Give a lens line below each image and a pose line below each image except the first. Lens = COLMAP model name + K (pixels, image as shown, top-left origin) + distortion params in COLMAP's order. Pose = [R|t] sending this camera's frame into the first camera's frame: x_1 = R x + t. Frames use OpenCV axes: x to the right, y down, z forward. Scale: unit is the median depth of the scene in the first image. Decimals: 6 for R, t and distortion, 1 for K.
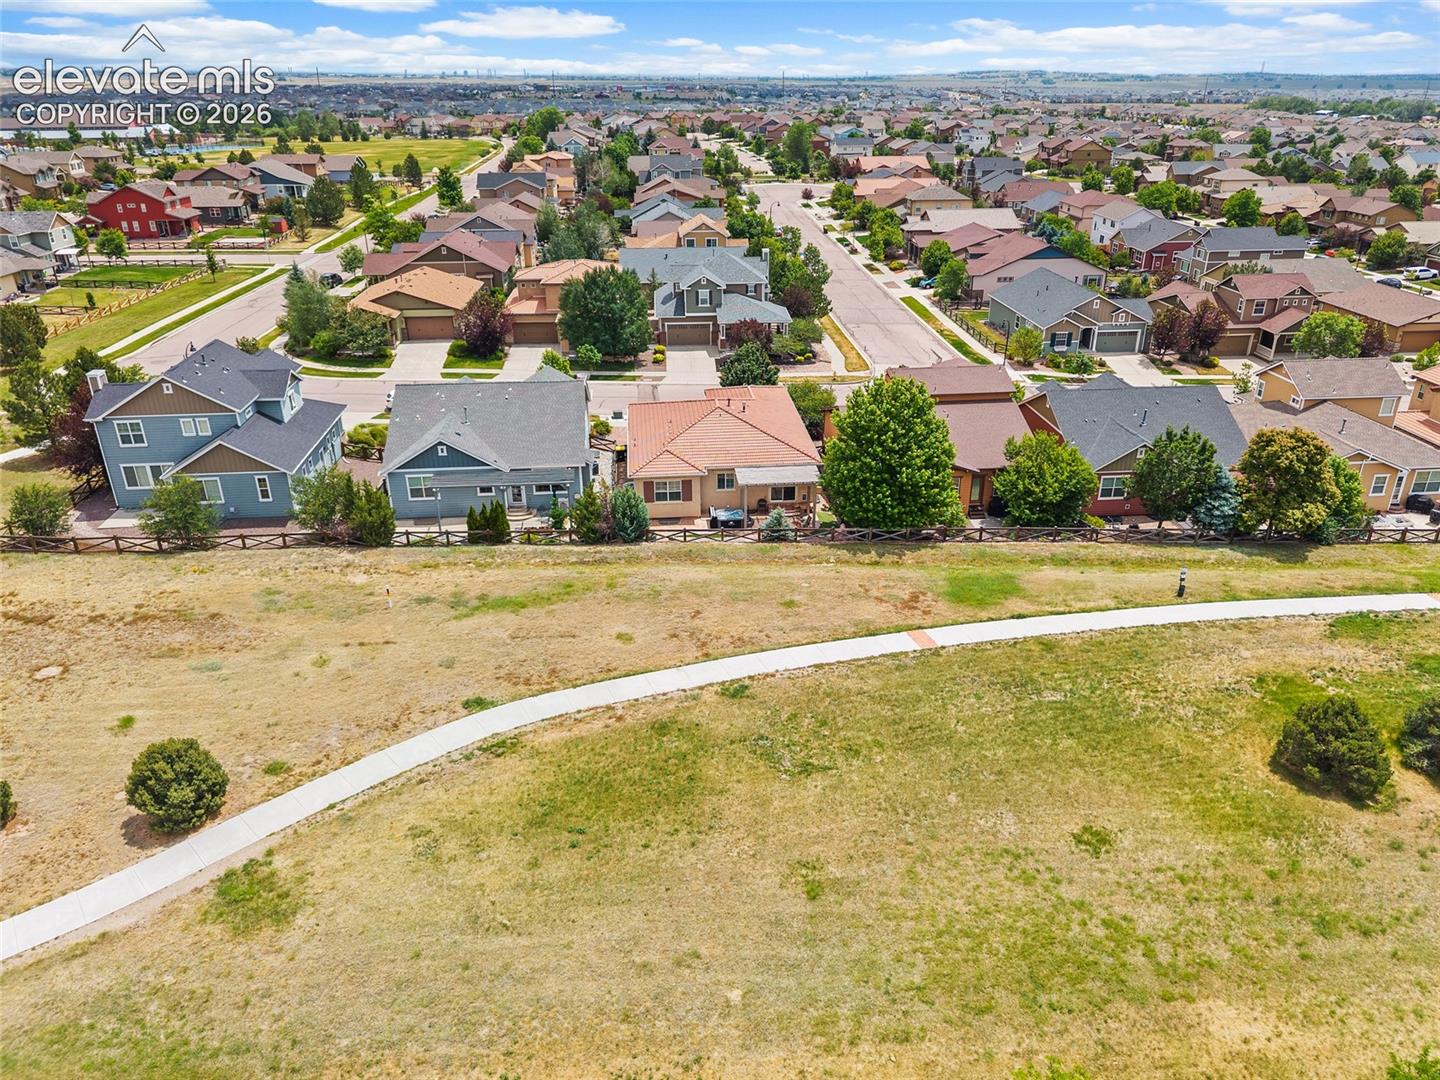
lens RADIAL K [[987.8, 0, 721.9], [0, 987.8, 542.4], [0, 0, 1]] dist [0.007569, -0.009518]
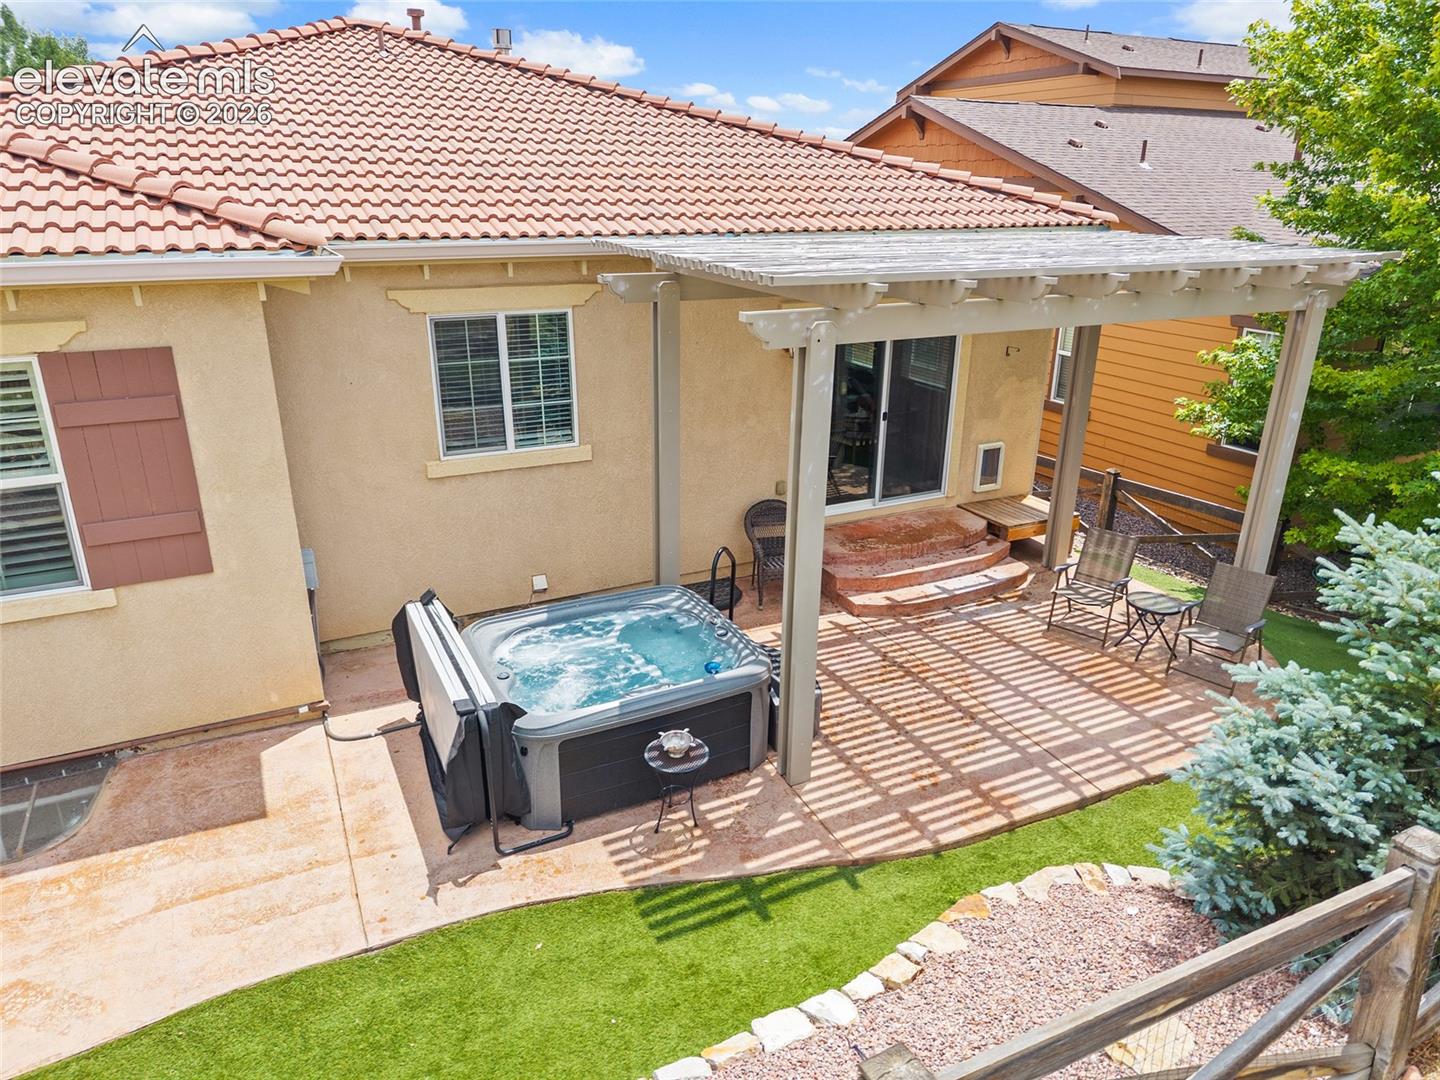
lens RADIAL K [[987.8, 0, 743.0], [0, 987.8, 531.8], [0, 0, 1]] dist [0.007569, -0.009518]
pose [[0.925763, -0.115879, 0.359910, -0.015661], [0.142572, 0.988599, -0.048429, -0.033119], [-0.350195, 0.096146, 0.931729, 0.876102]]
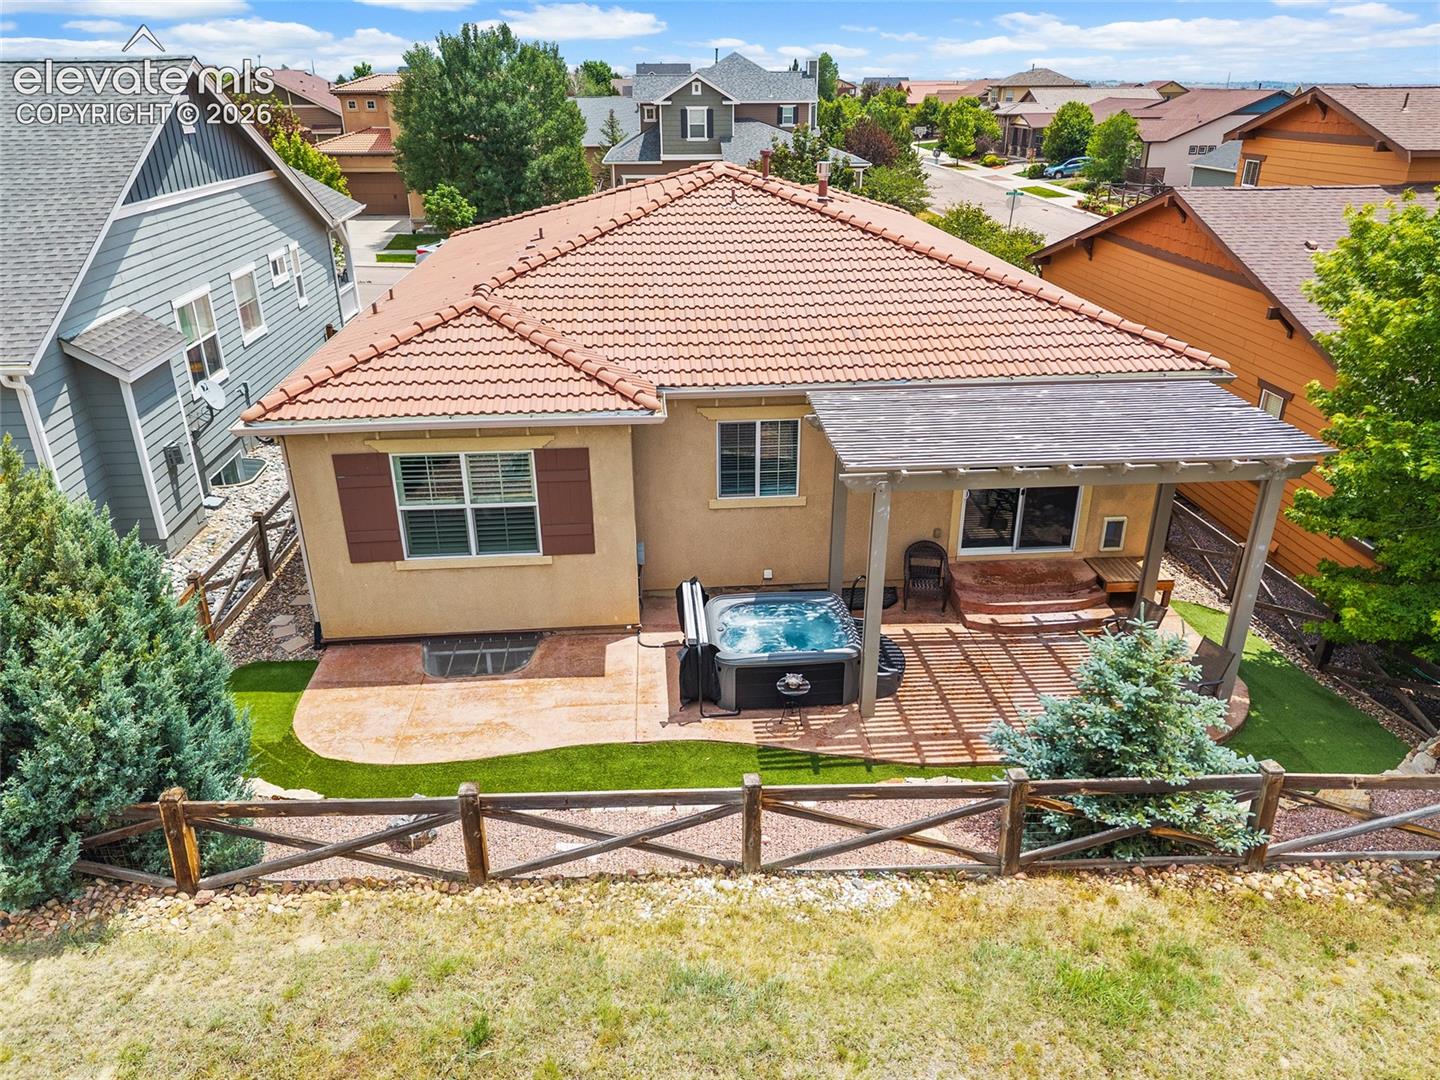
lens RADIAL K [[987.8, 0, 715.5], [0, 987.8, 536.3], [0, 0, 1]] dist [0.007569, -0.009518]
pose [[0.999928, 0.005267, -0.010811, -0.003109], [-0.005413, 0.999894, -0.013506, -0.042355], [0.010739, 0.013564, 0.999850, 0.788579]]
